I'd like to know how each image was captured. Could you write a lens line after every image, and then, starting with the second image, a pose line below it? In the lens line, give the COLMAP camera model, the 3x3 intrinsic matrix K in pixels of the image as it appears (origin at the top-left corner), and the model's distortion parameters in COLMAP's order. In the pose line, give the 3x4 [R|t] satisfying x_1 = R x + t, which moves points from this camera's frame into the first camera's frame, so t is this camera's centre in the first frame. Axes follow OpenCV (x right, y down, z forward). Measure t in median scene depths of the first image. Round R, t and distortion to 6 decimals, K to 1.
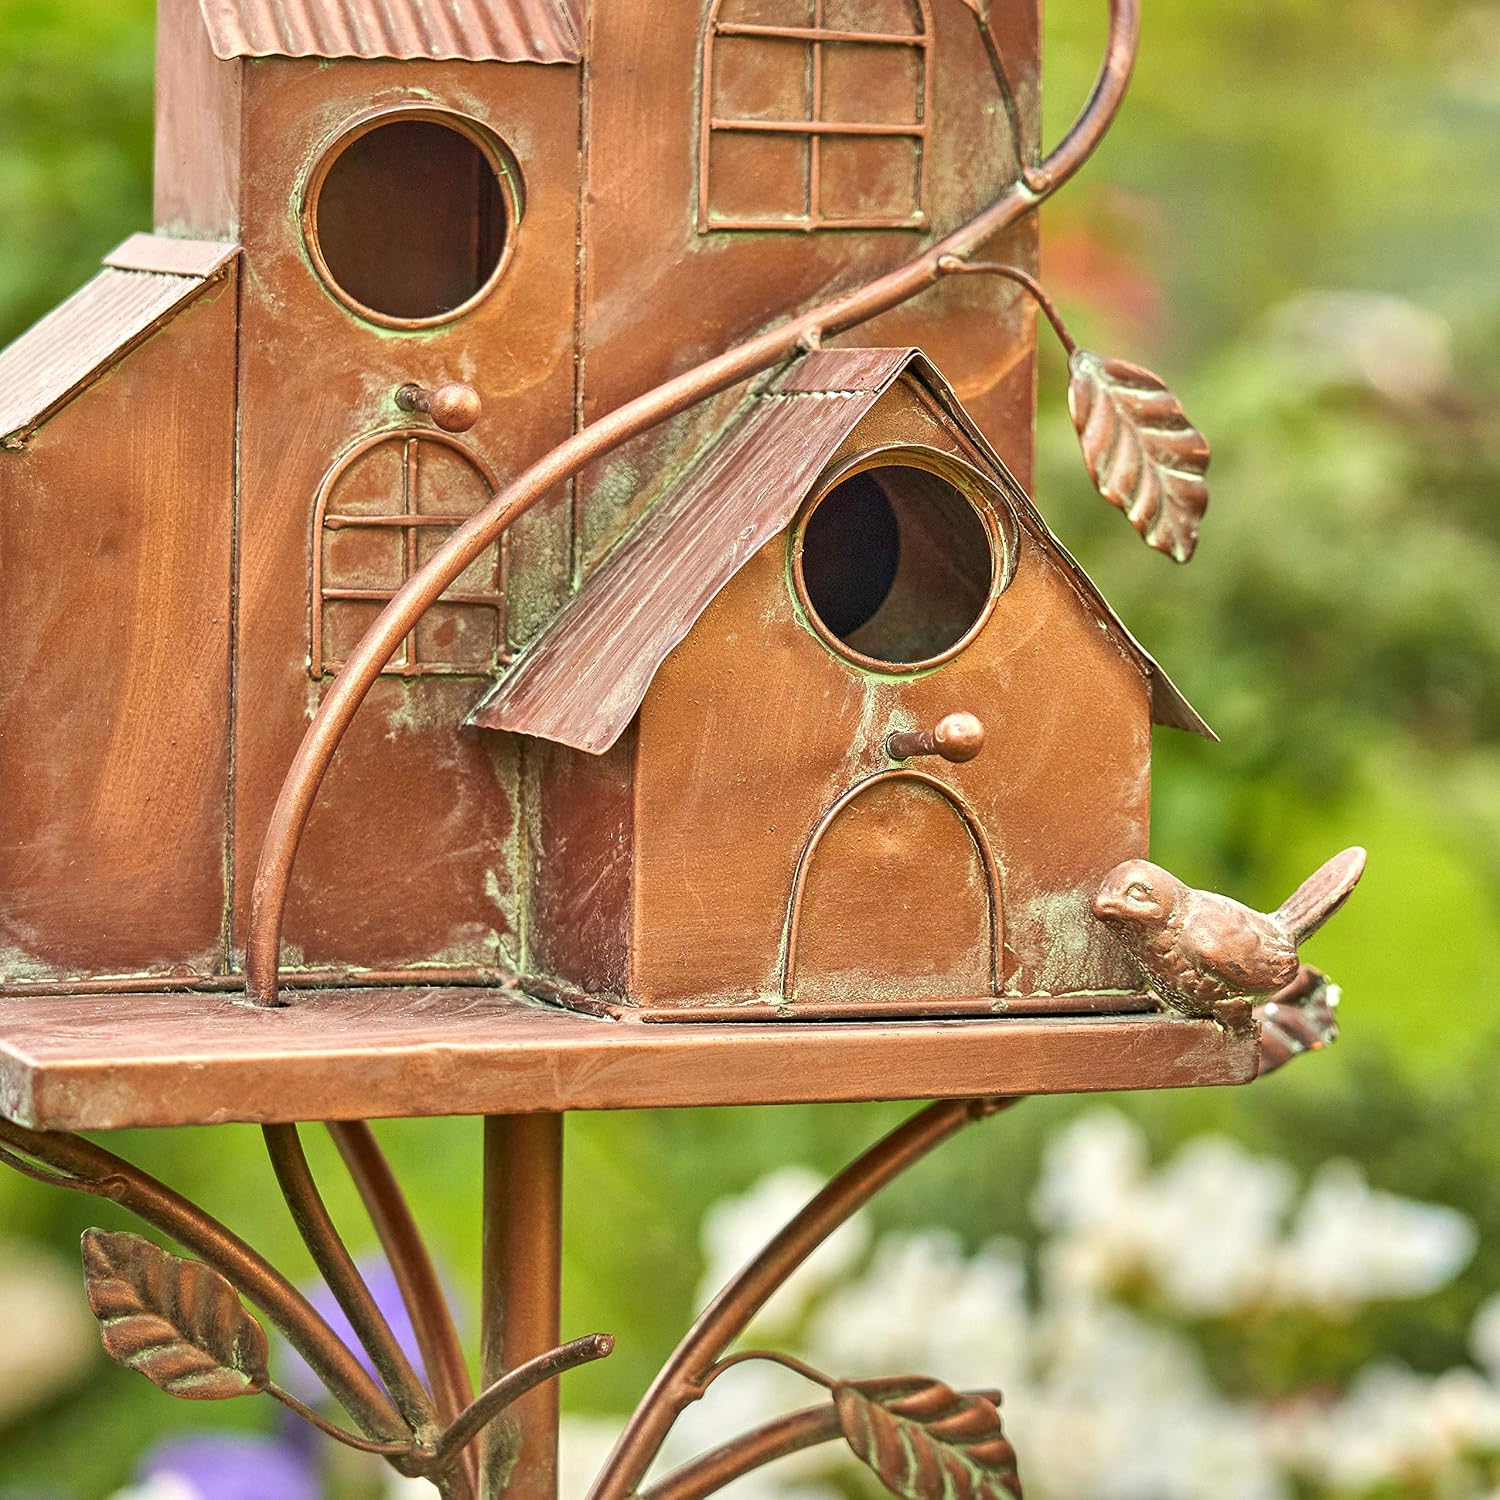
lens RADIAL K [[7059.4, 0, 750.0], [0, 7059.4, 750.0], [0, 0, 1]] dist [0.212987, -9.364394]
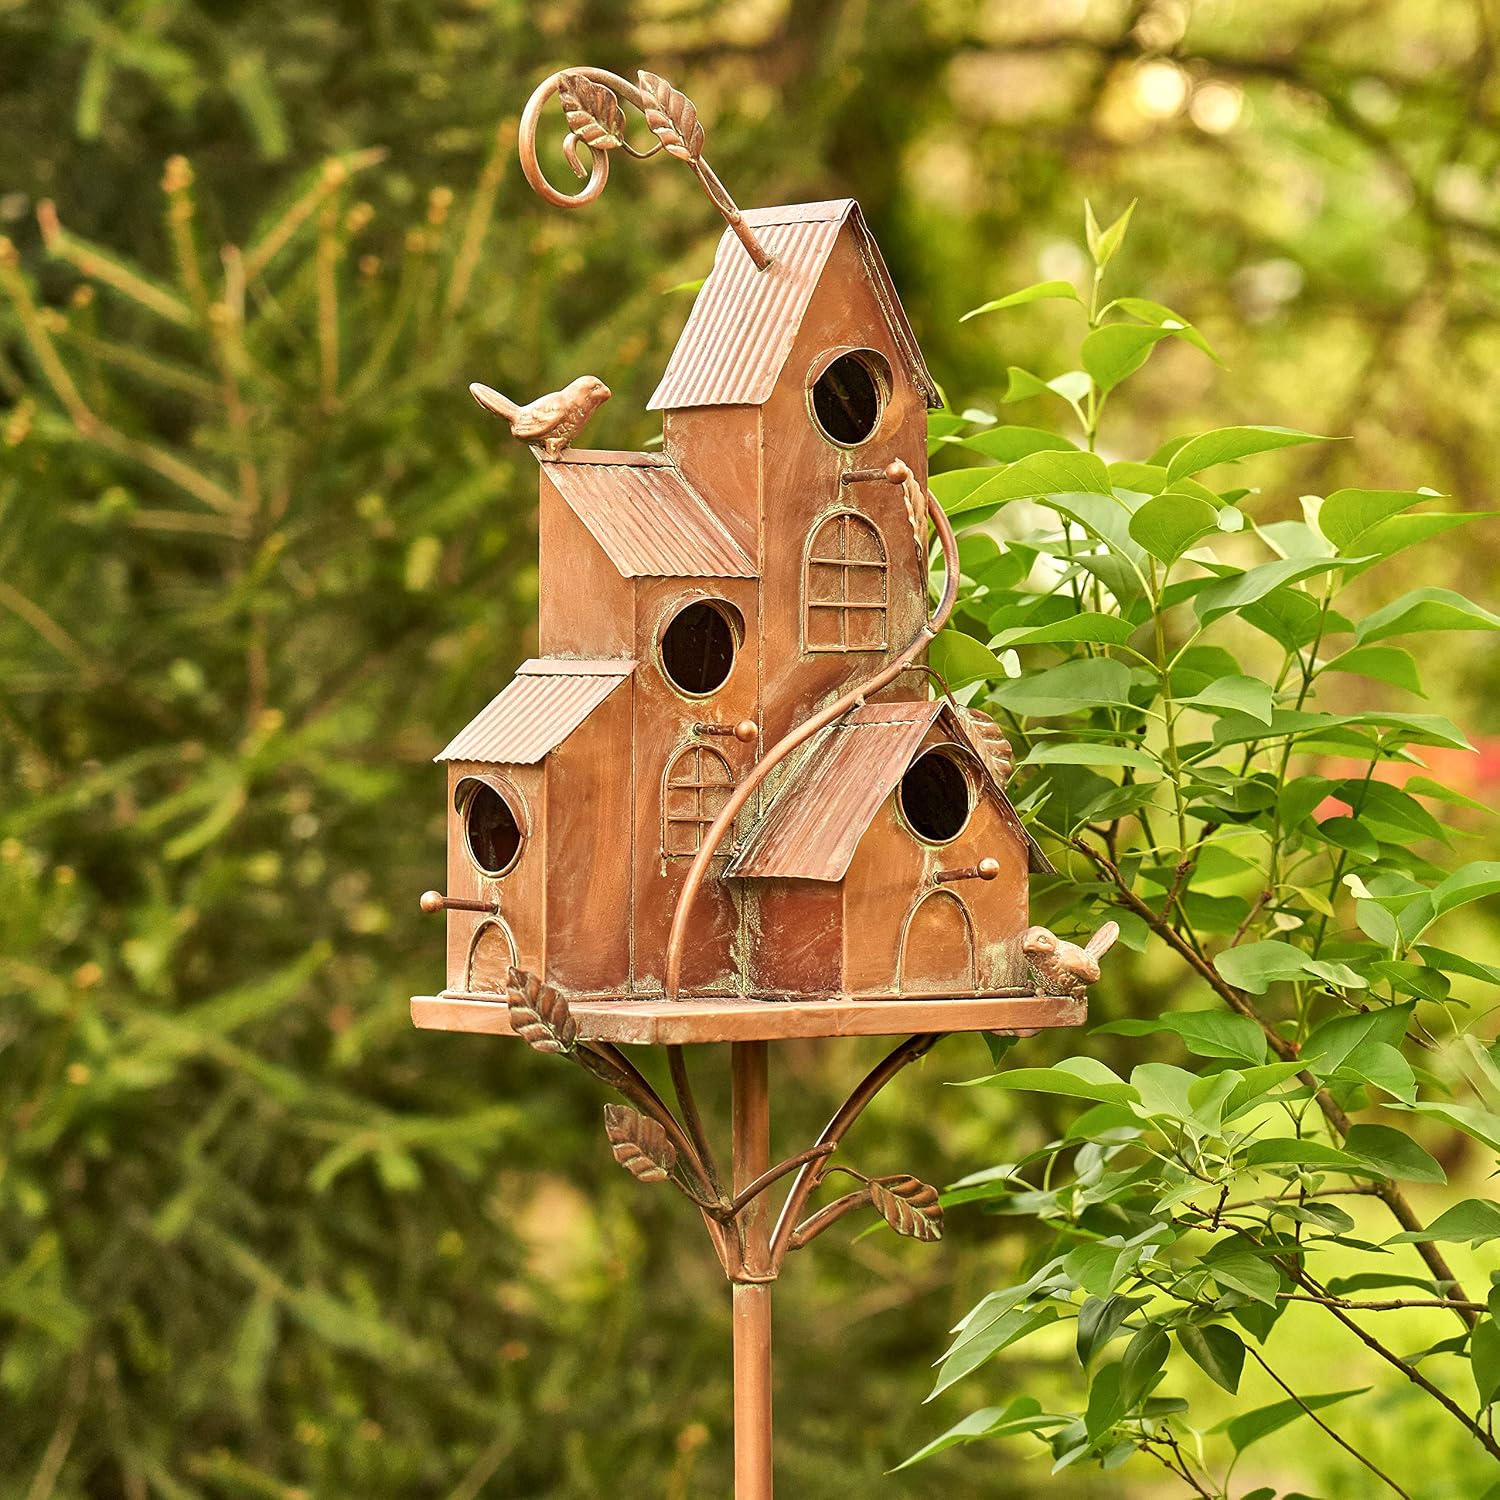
lens RADIAL K [[7059.4, 0, 750.0], [0, 7059.4, 750.0], [0, 0, 1]] dist [0.212987, -9.364394]
pose [[0.948178, -0.019213, 0.317157, -0.735615], [0.041211, 0.997175, -0.062799, 0.095959], [-0.315054, 0.072615, 0.946292, -1.093087]]
